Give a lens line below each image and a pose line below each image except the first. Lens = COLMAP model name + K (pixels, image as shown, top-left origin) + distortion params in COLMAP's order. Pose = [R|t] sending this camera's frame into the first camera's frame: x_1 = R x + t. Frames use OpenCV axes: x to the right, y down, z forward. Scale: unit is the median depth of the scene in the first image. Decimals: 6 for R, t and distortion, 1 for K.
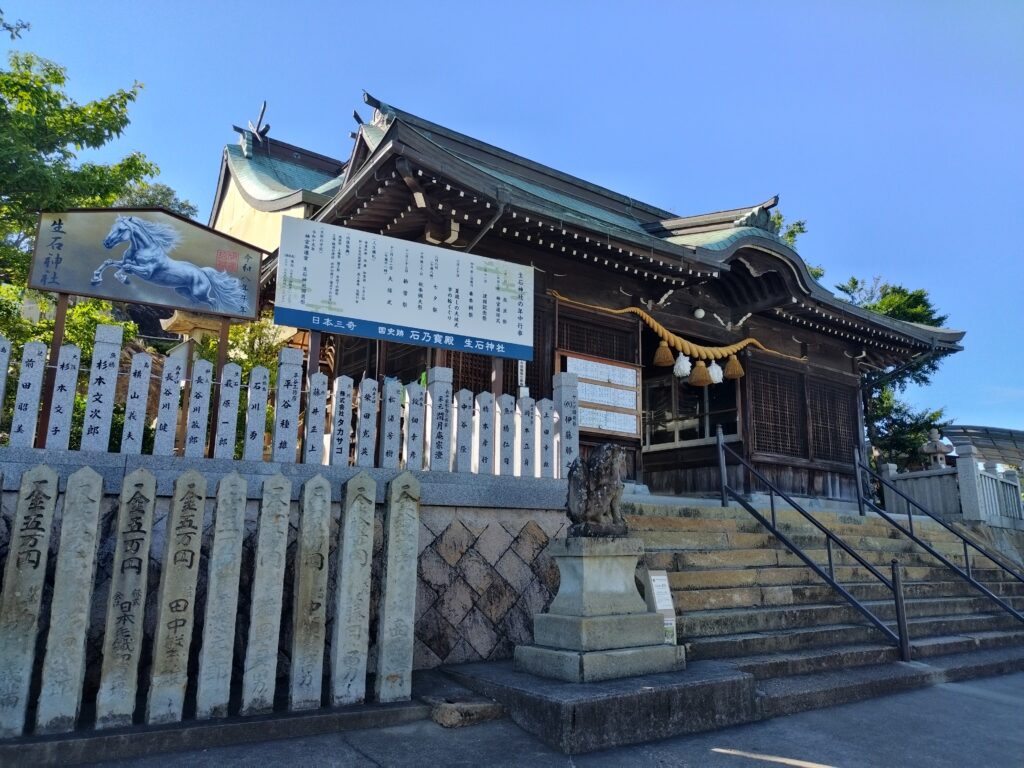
lens RADIAL K [[748.9, 0, 512.0], [0, 748.9, 384.0], [0, 0, 1]] dist [0.027773, -0.008900]
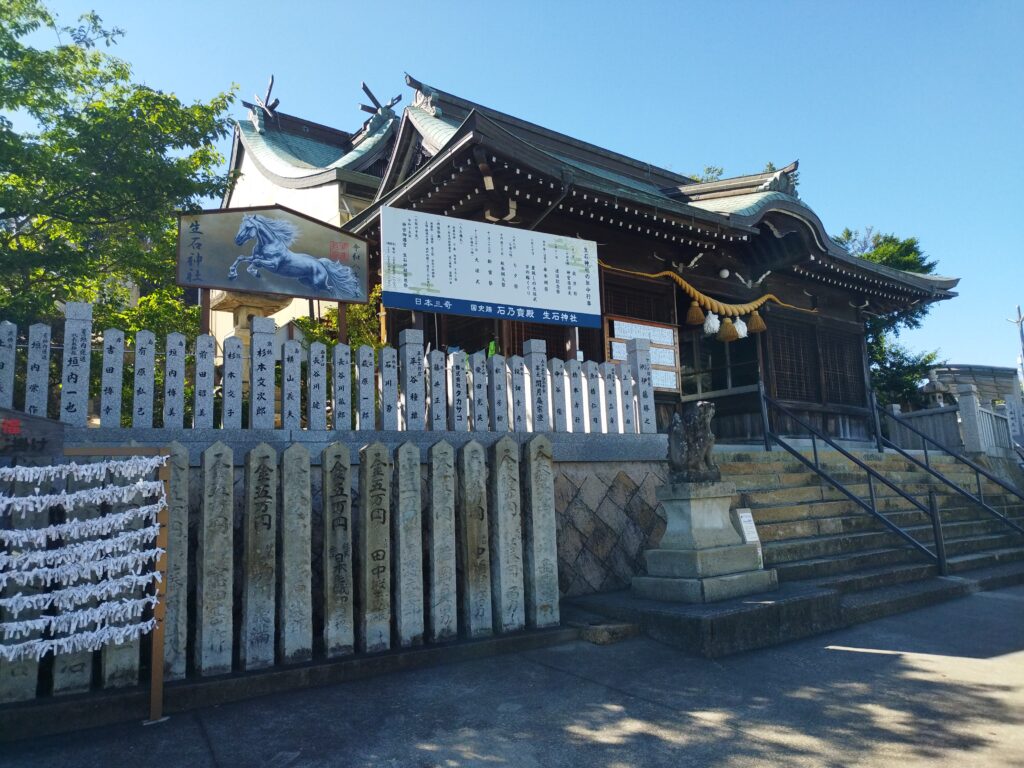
lens RADIAL K [[741.9, 0, 512.0], [0, 741.9, 384.0], [0, 0, 1]] dist [0.031590, -0.005505]
pose [[0.998382, -0.045627, 0.033921, -0.164615], [0.043545, 0.997261, 0.059784, -0.022916], [-0.036556, -0.058211, 0.997635, -0.102715]]
